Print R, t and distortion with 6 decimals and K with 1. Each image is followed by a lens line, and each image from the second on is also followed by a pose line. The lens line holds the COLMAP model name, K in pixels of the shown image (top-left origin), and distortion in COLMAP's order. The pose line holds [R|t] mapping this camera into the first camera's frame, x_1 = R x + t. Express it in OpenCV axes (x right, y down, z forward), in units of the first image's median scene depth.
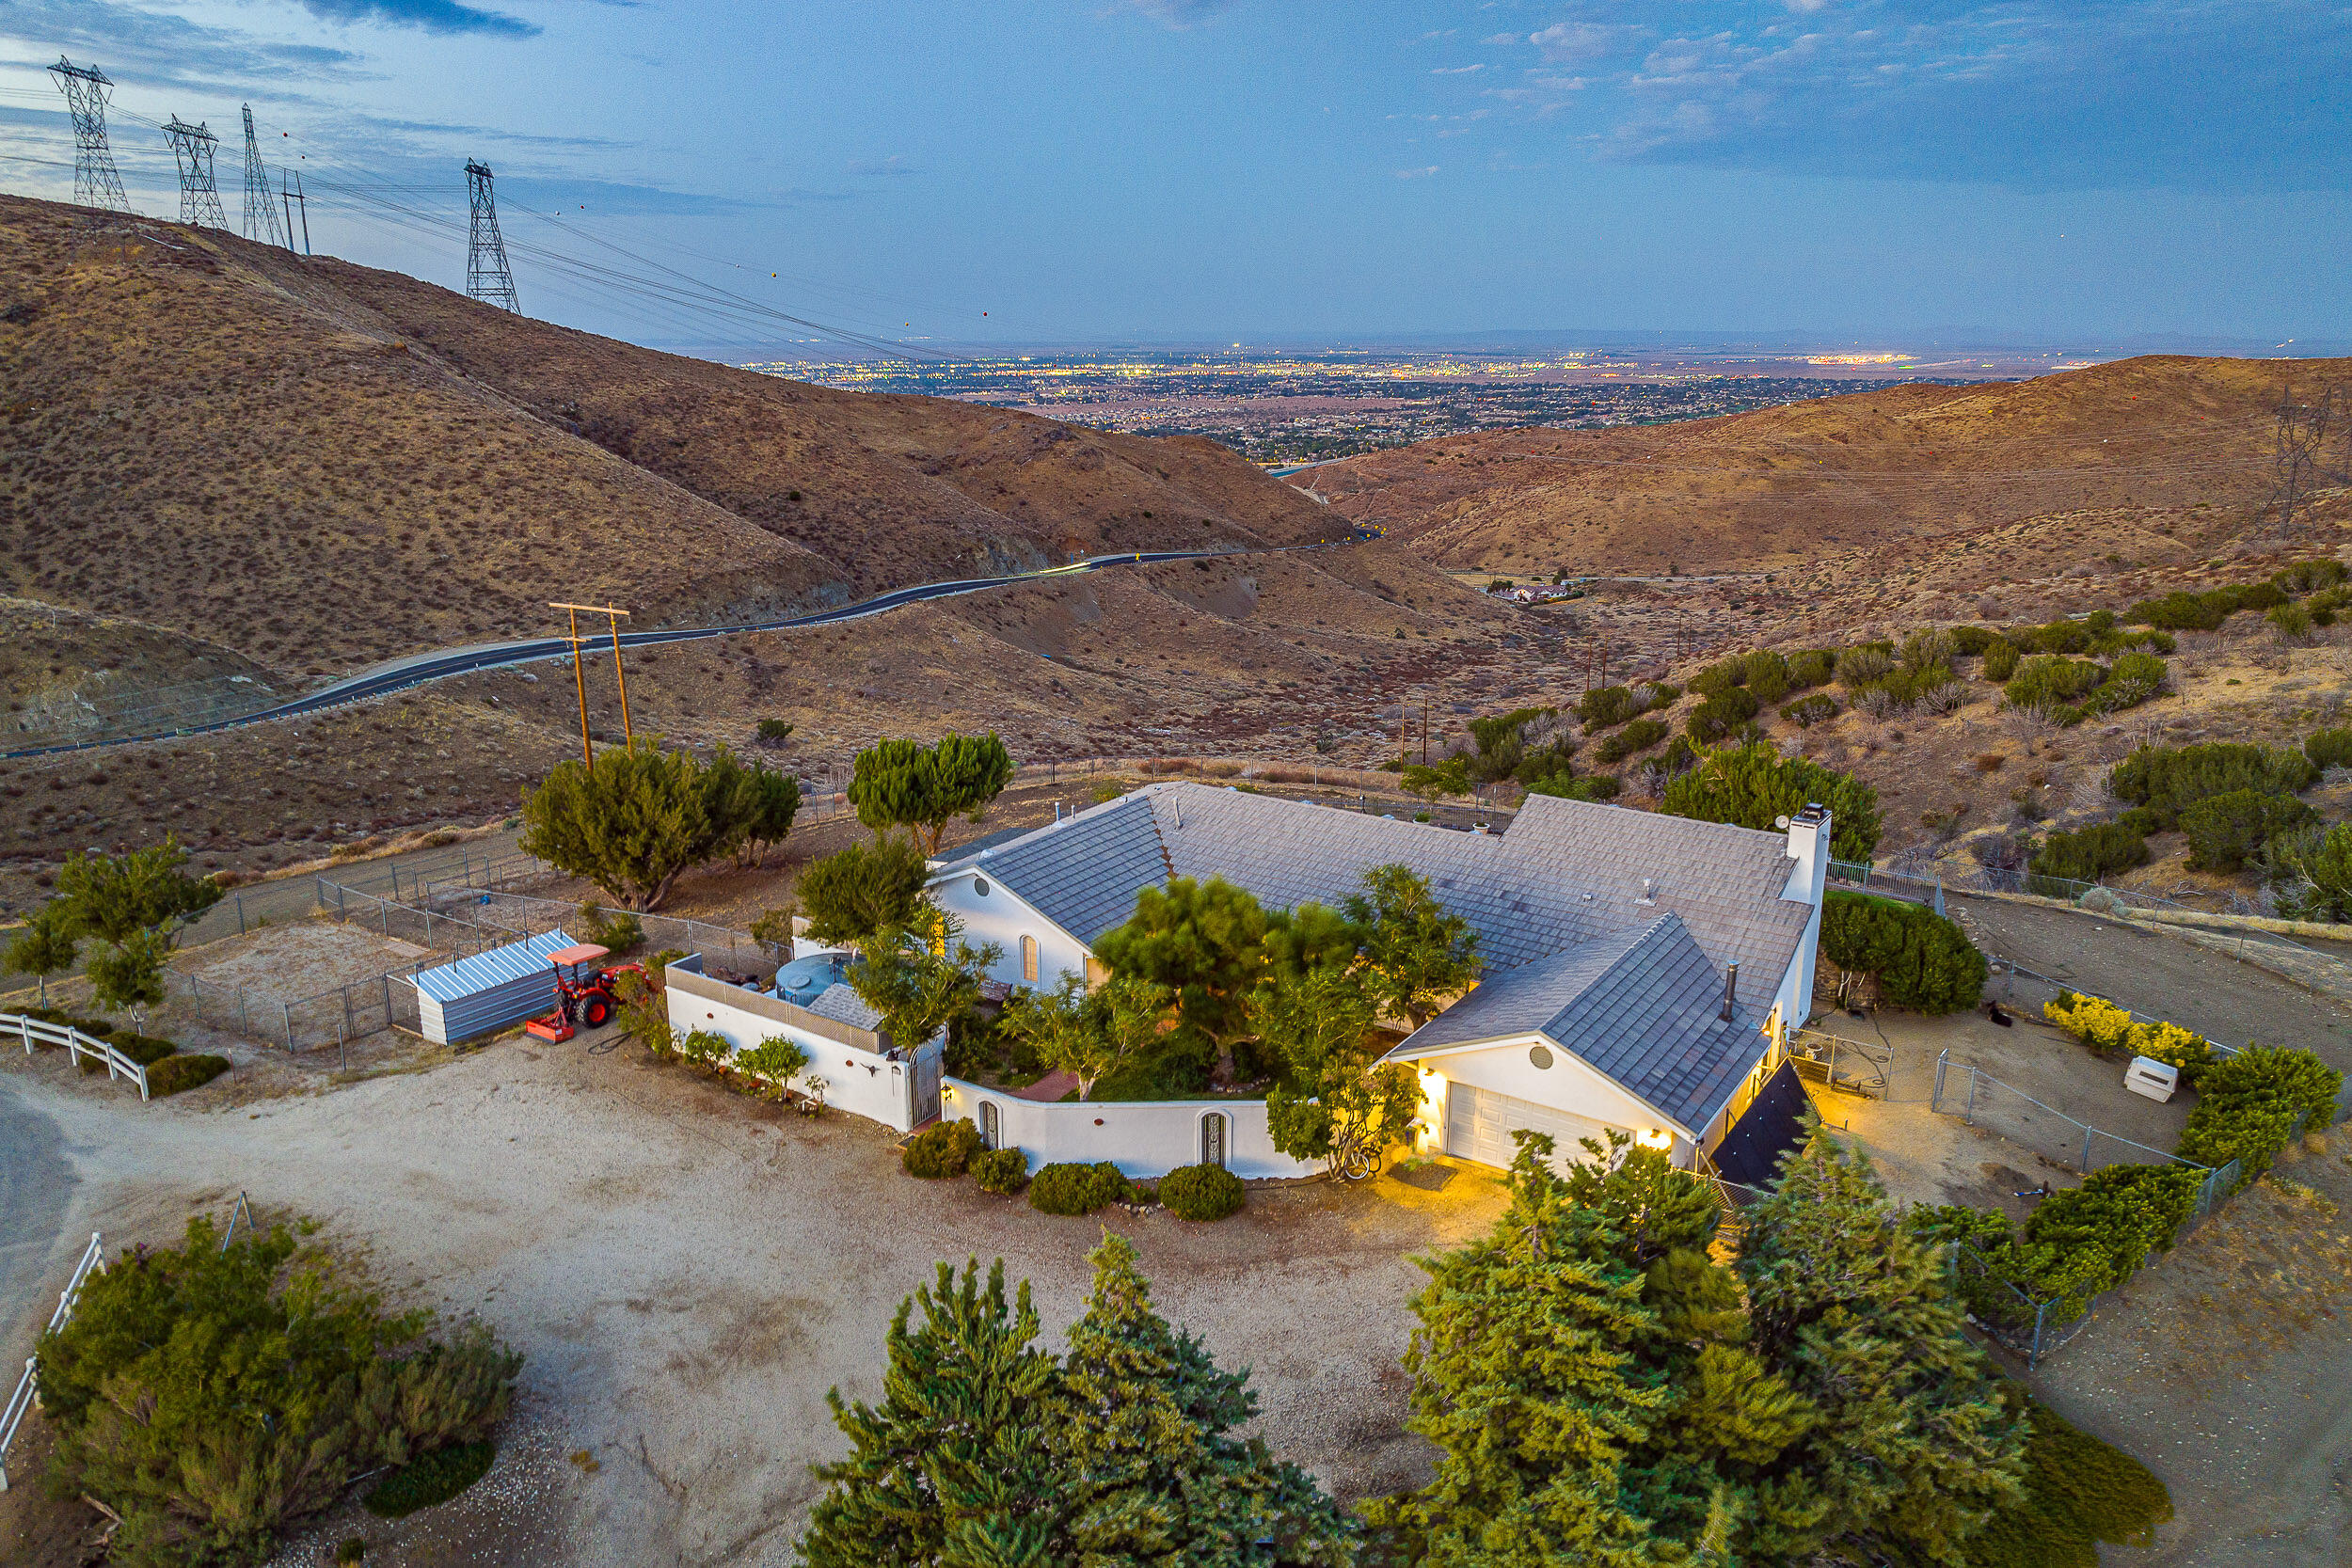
lens RADIAL K [[1648.6, 0, 1176.5], [0, 1648.6, 770.8], [0, 0, 1]] dist [-0.033756, 0.020768]
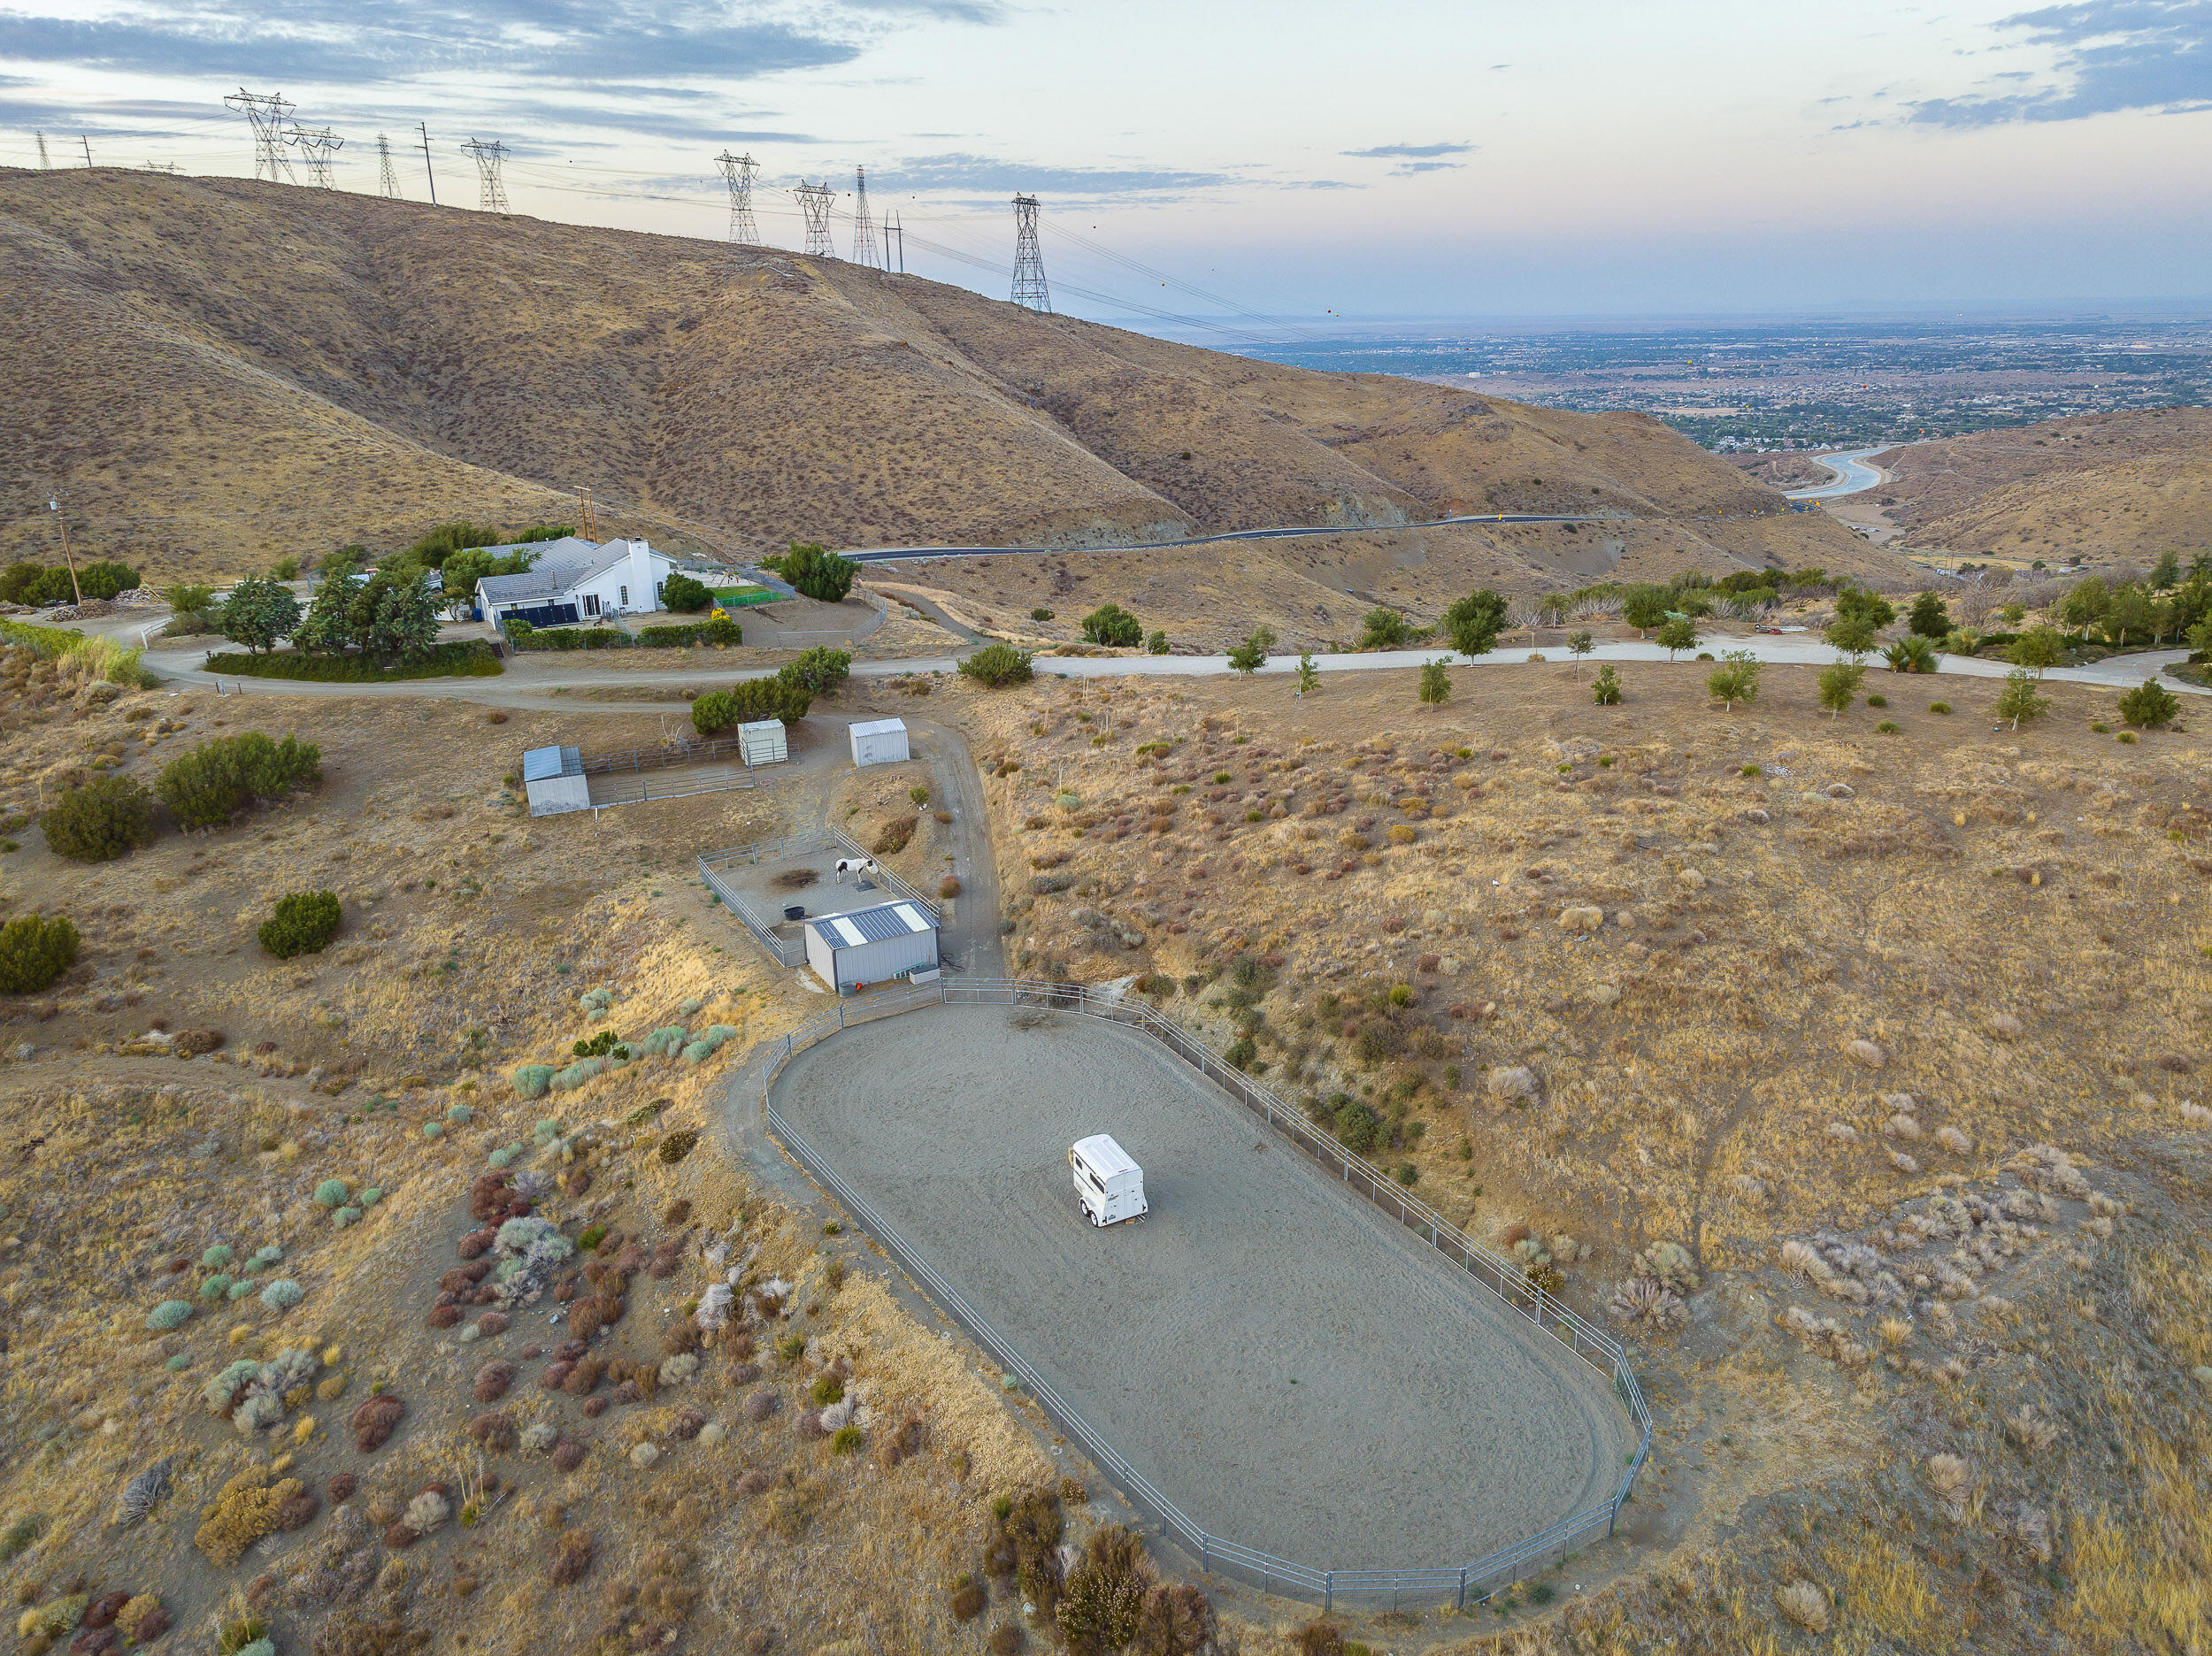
lens RADIAL K [[1549.9, 0, 1106.5], [0, 1549.9, 830.6], [0, 0, 1]] dist [-0.035384, 0.020654]
pose [[0.898507, 0.121390, -0.421840, 0.267862], [-0.093044, 0.991833, 0.087232, 0.025229], [0.428984, -0.039129, 0.902464, -0.137846]]
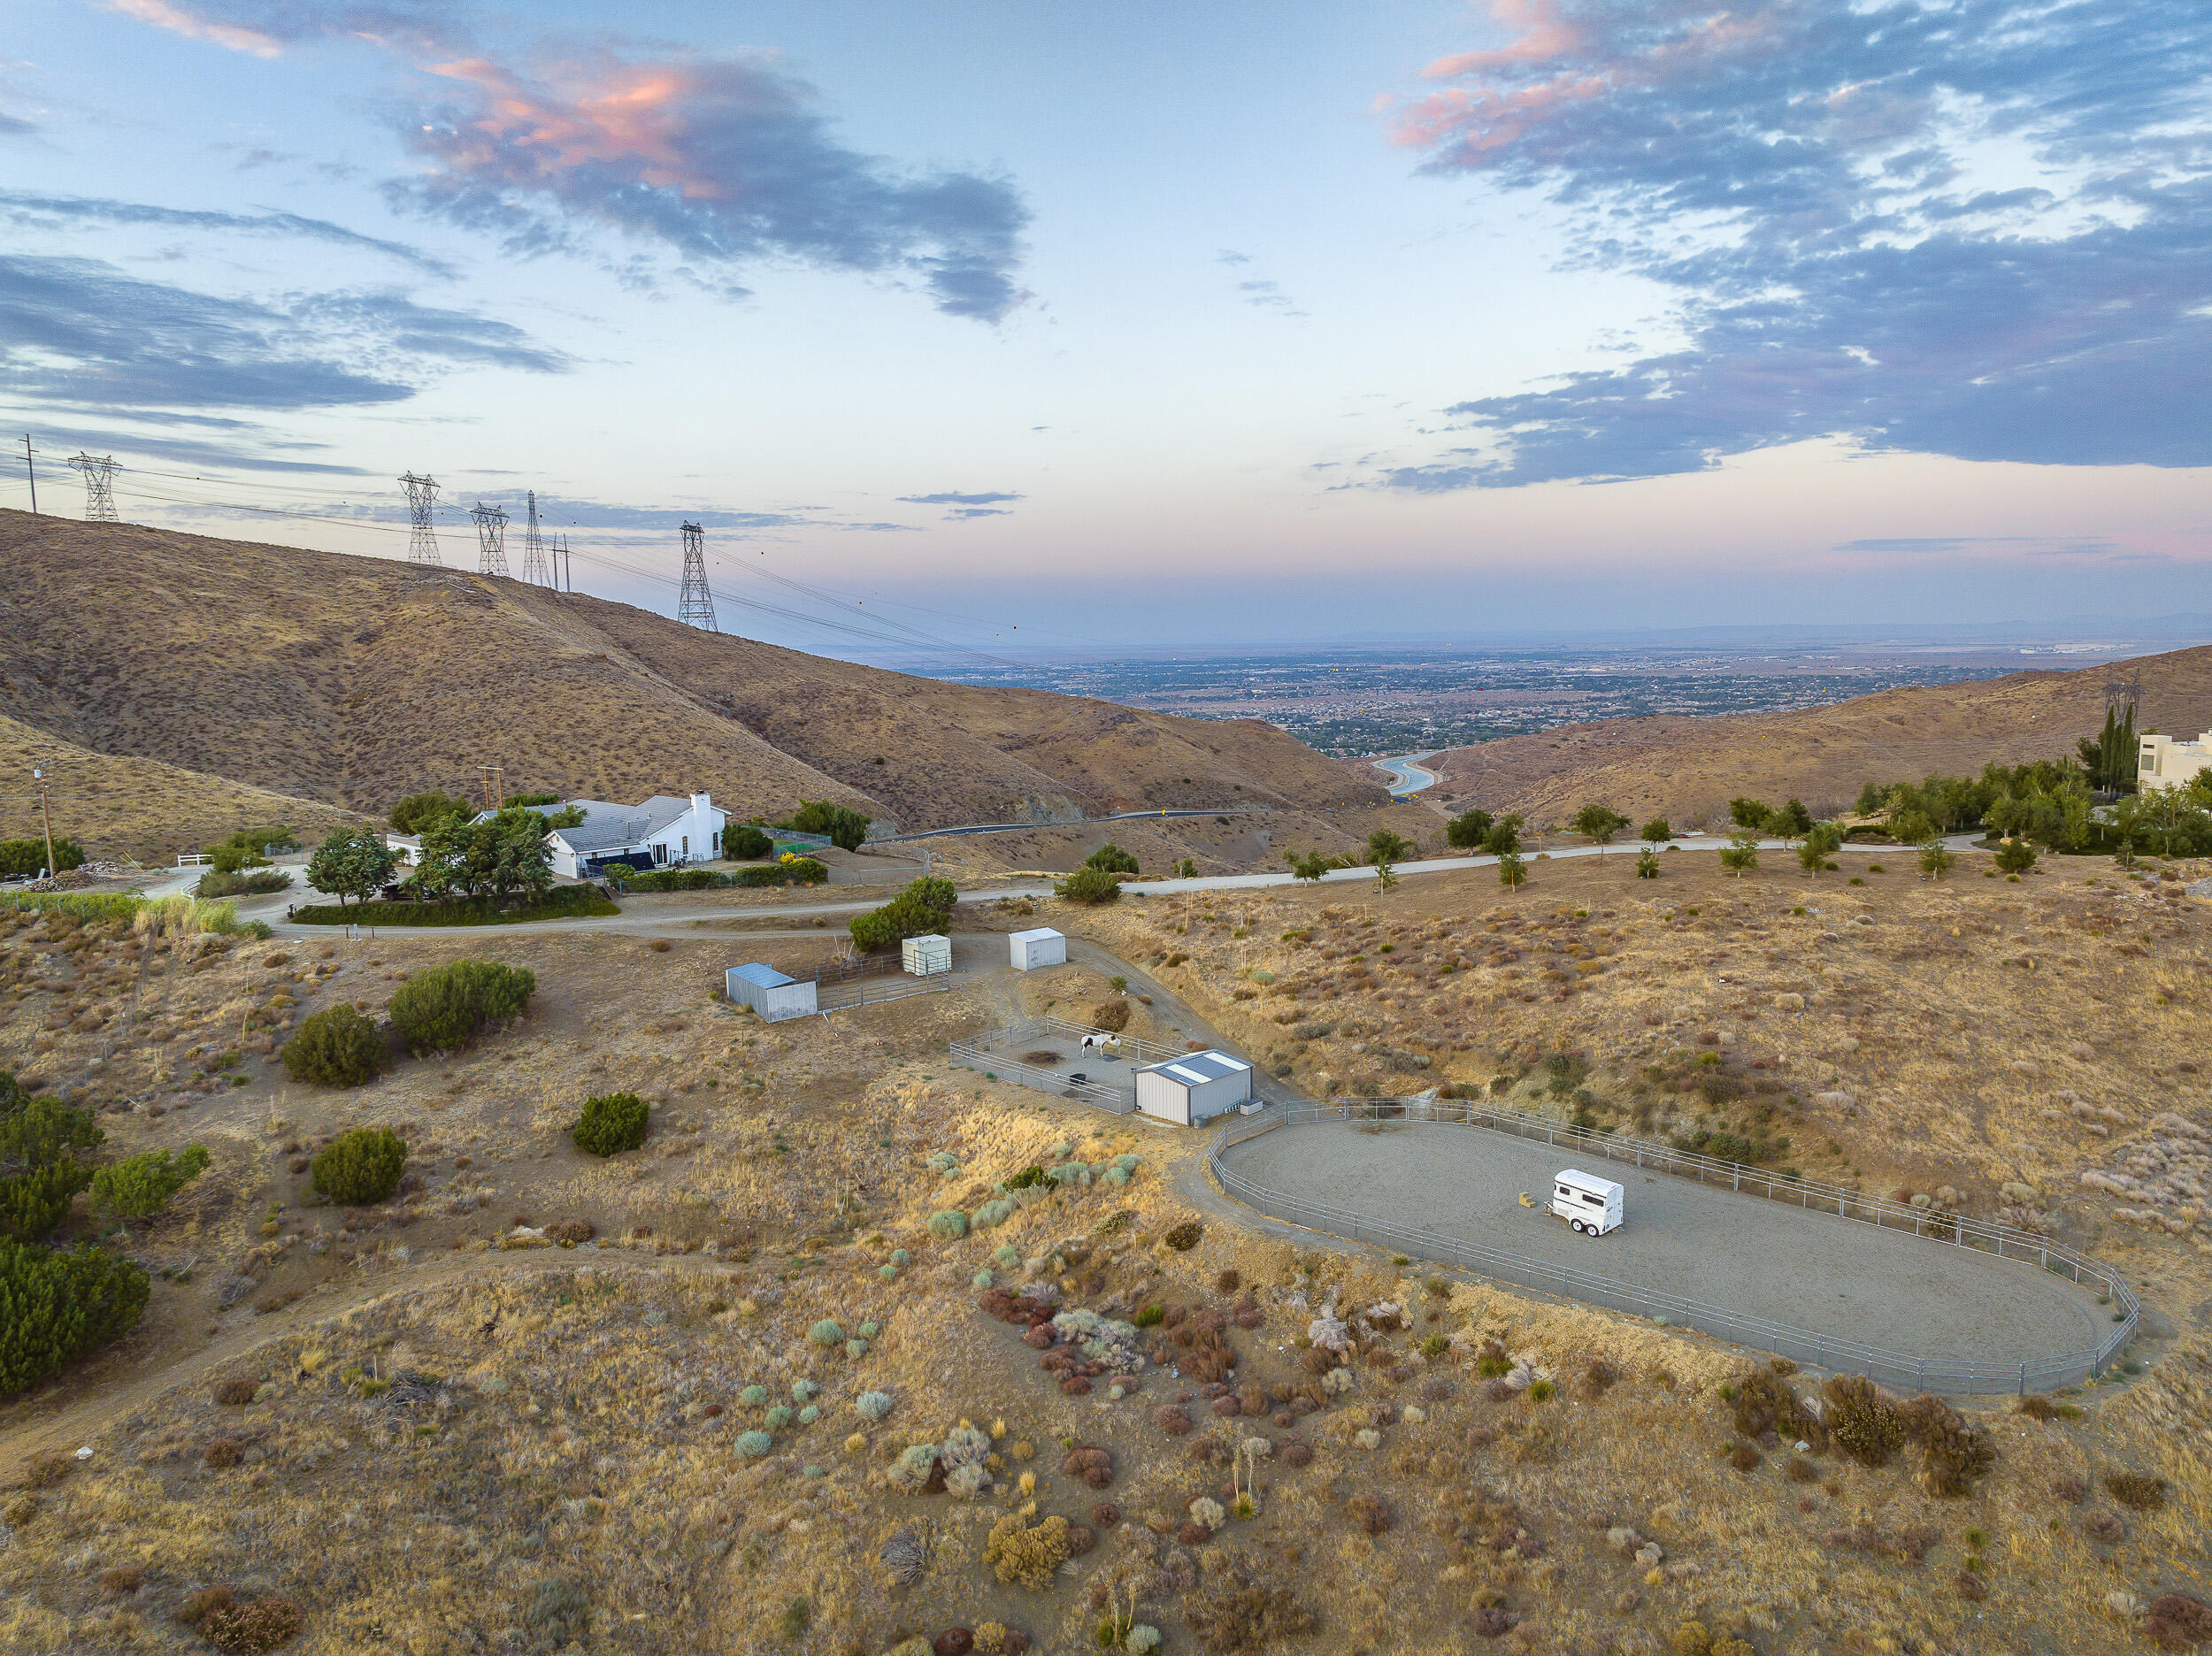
lens RADIAL K [[1549.9, 0, 1106.5], [0, 1549.9, 830.6], [0, 0, 1]] dist [-0.035384, 0.020654]
pose [[0.982999, 0.007459, -0.183461, 0.189721], [-0.032081, 0.990782, -0.131611, 0.052014], [0.180789, 0.135259, 0.974177, -0.201005]]
